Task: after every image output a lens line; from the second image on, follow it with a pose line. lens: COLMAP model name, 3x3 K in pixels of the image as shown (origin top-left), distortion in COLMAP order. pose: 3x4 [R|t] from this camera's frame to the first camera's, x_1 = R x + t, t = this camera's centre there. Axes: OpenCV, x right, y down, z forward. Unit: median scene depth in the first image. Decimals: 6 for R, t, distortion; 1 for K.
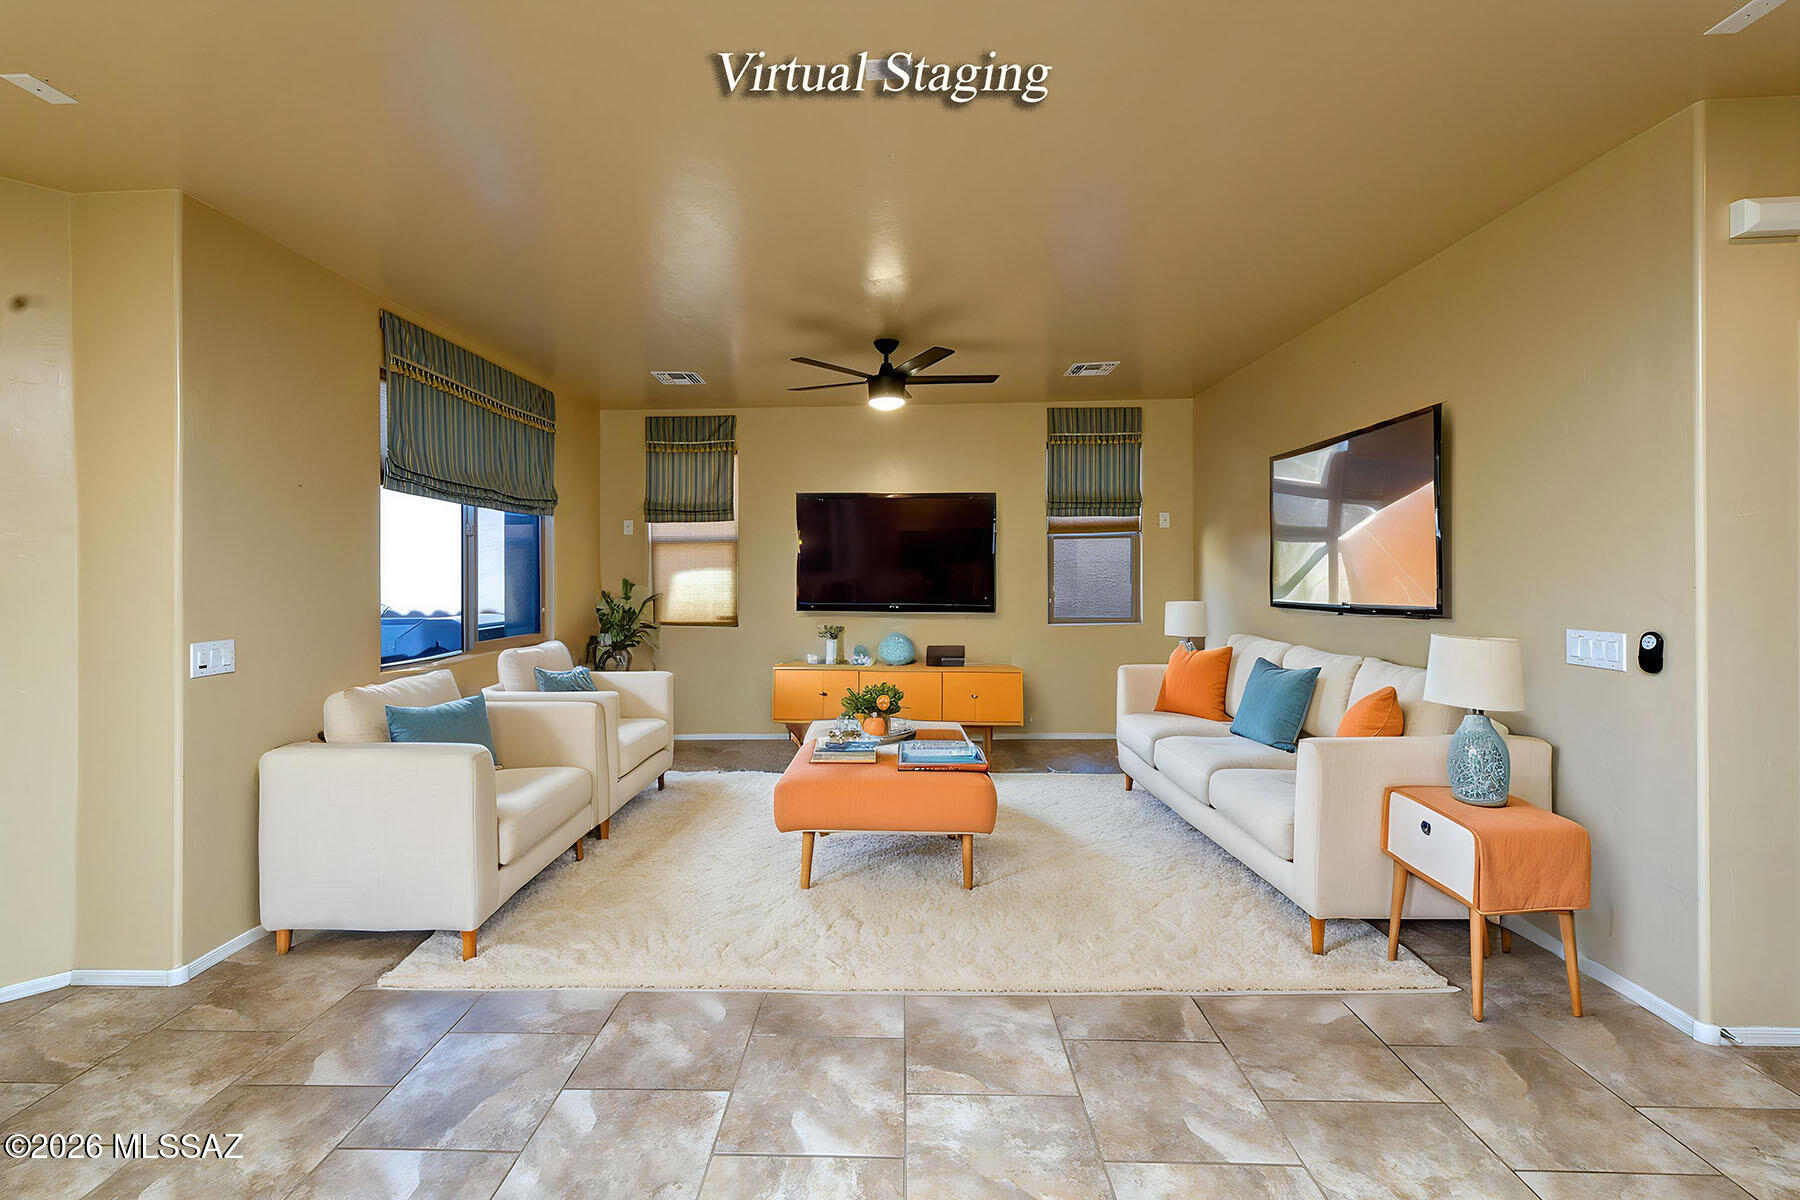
lens RADIAL K [[746.9, 0, 889.1], [0, 746.9, 604.7], [0, 0, 1]] dist [0.007444, -0.001215]
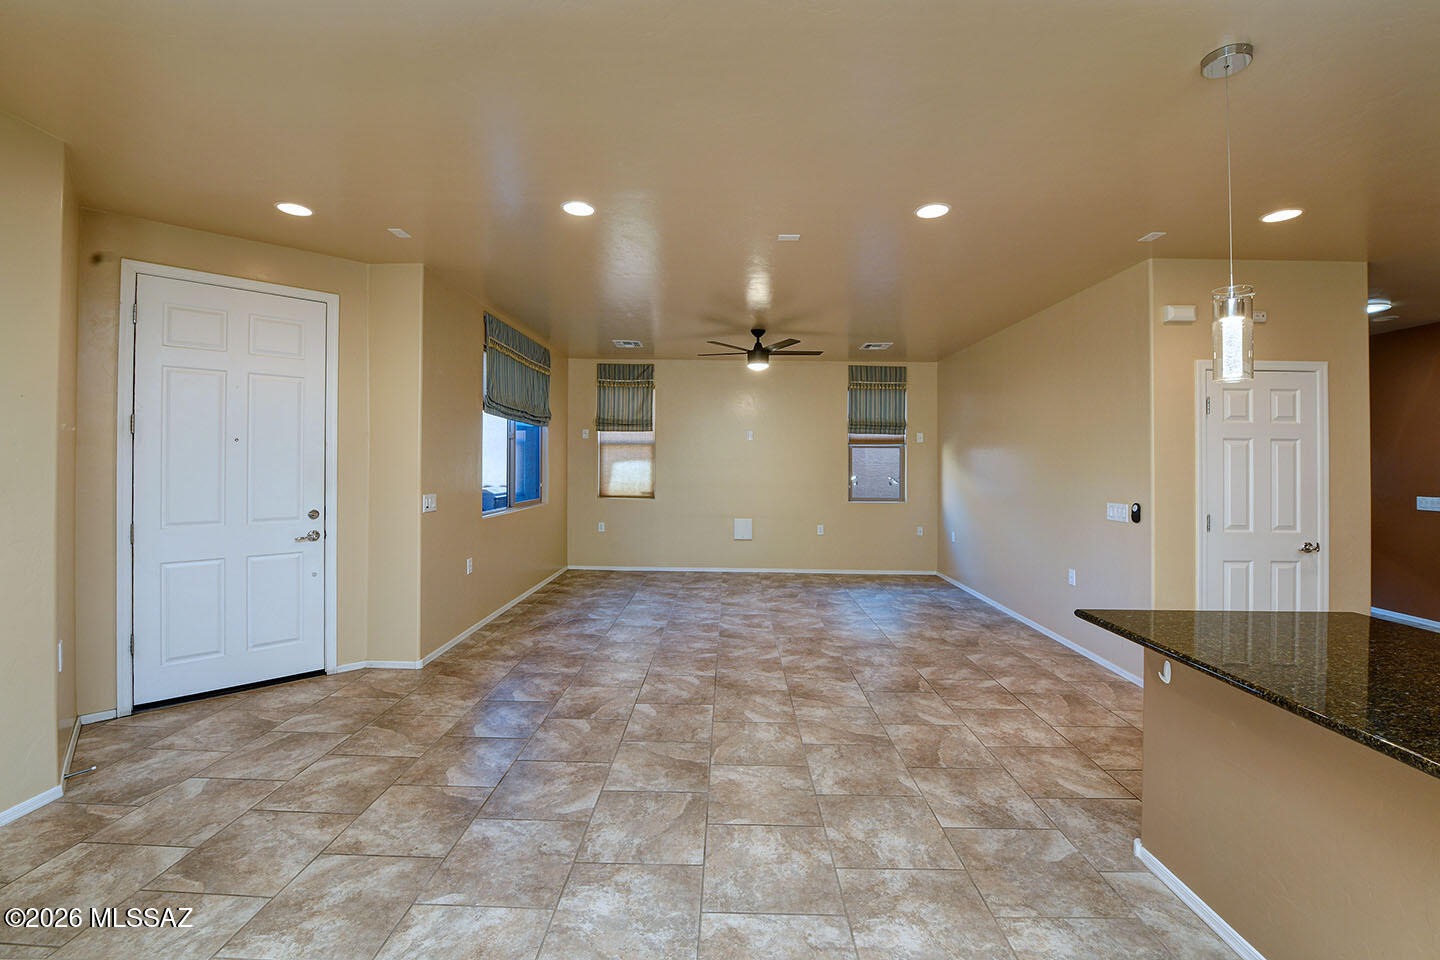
lens RADIAL K [[611.2, 0, 757.8], [0, 611.2, 451.8], [0, 0, 1]] dist [0.009441, -0.004054]
pose [[0.996568, 0.025832, 0.078644, -0.103888], [-0.020552, 0.997526, -0.067221, 0.015473], [-0.080186, 0.065374, 0.994634, -0.352702]]
